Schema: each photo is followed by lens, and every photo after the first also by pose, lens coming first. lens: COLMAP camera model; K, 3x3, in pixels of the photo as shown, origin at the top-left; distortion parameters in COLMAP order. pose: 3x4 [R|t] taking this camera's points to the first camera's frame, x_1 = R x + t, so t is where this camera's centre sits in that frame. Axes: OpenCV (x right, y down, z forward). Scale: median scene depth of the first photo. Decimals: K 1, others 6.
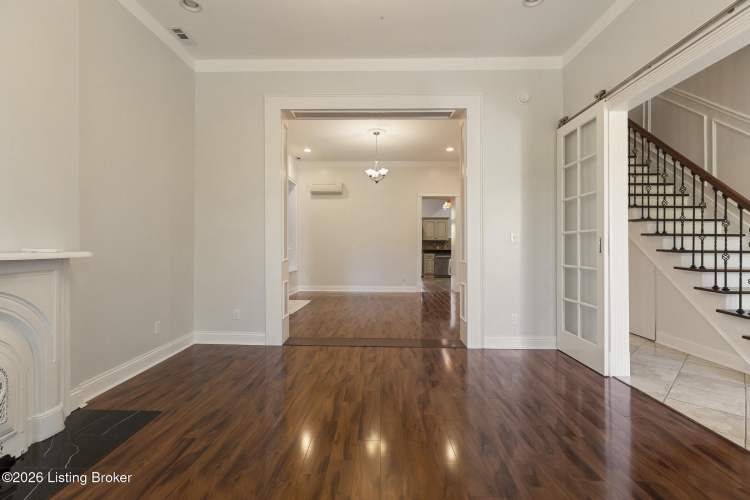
lens RADIAL K [[344.8, 0, 372.0], [0, 344.8, 244.5], [0, 0, 1]] dist [0.000253, -0.000051]
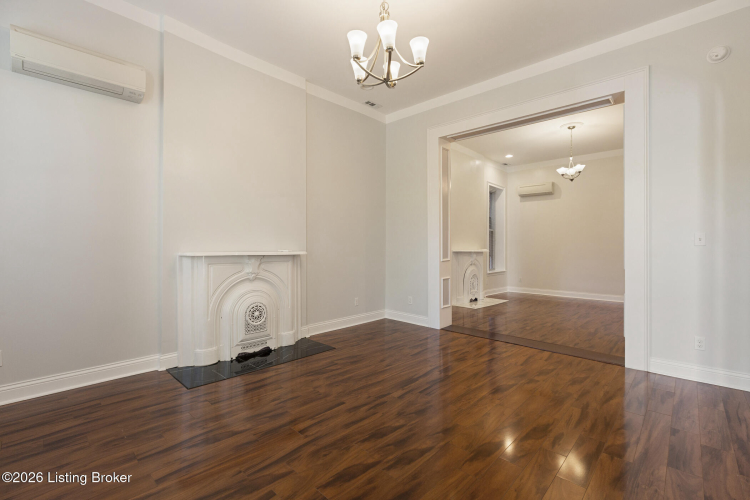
lens RADIAL K [[336.4, 0, 376.7], [0, 336.4, 247.2], [0, 0, 1]] dist [0.000856, -0.000006]
pose [[0.749042, 0.000729, -0.662523, 0.362452], [0.000924, 0.999997, 0.002146, -0.002867], [0.662522, -0.002219, 0.749039, -0.048384]]
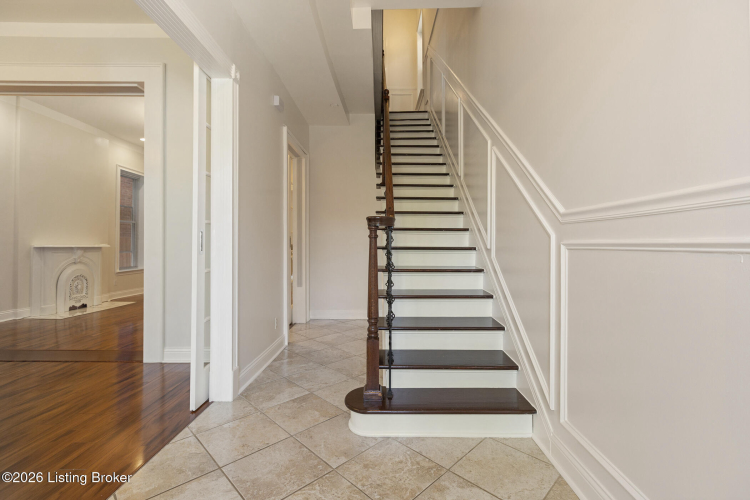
lens RADIAL K [[332.9, 0, 387.5], [0, 332.9, 240.8], [0, 0, 1]] dist [0.000250, -0.007374]
pose [[0.998769, -0.001963, 0.049573, 0.823855], [0.002013, 0.999998, -0.000955, 0.001883], [-0.049571, 0.001054, 0.998770, 0.147183]]
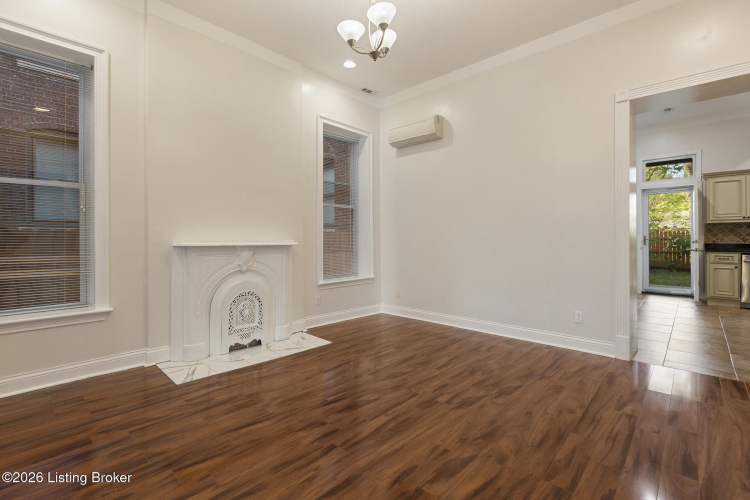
lens RADIAL K [[343.3, 0, 374.4], [0, 343.3, 237.1], [0, 0, 1]] dist [0.000063, -0.000001]
pose [[0.744093, -0.006404, -0.668046, 0.404824], [0.009429, 0.999955, 0.000917, 0.005239], [0.668010, -0.006981, 0.744120, 1.205474]]
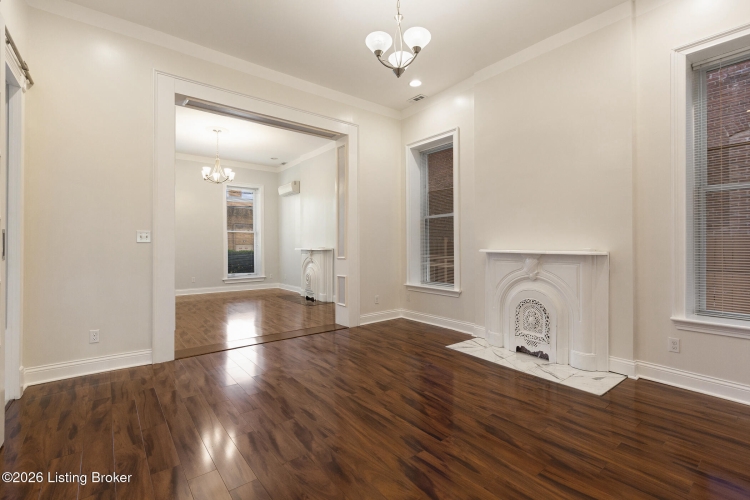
lens RADIAL K [[336.4, 0, 376.7], [0, 336.4, 247.2], [0, 0, 1]] dist [0.000856, -0.000006]
pose [[-0.766947, -0.000334, -0.641711, 0.432881], [0.003624, 0.999982, -0.004851, 0.011267], [0.641701, -0.006046, -0.766931, 2.060265]]
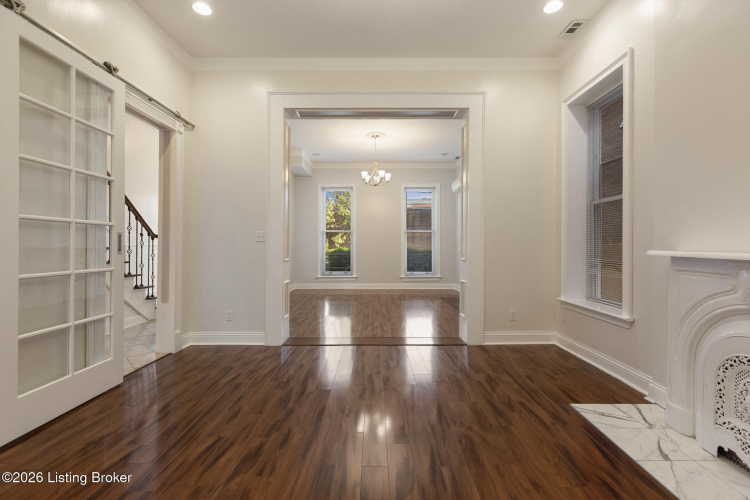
lens RADIAL K [[336.4, 0, 376.7], [0, 336.4, 247.2], [0, 0, 1]] dist [0.000856, -0.000006]
pose [[-0.999590, -0.003539, -0.028428, 0.030129], [-0.003433, 0.999987, -0.003770, 0.012719], [0.028441, -0.003671, -0.999589, 2.043255]]
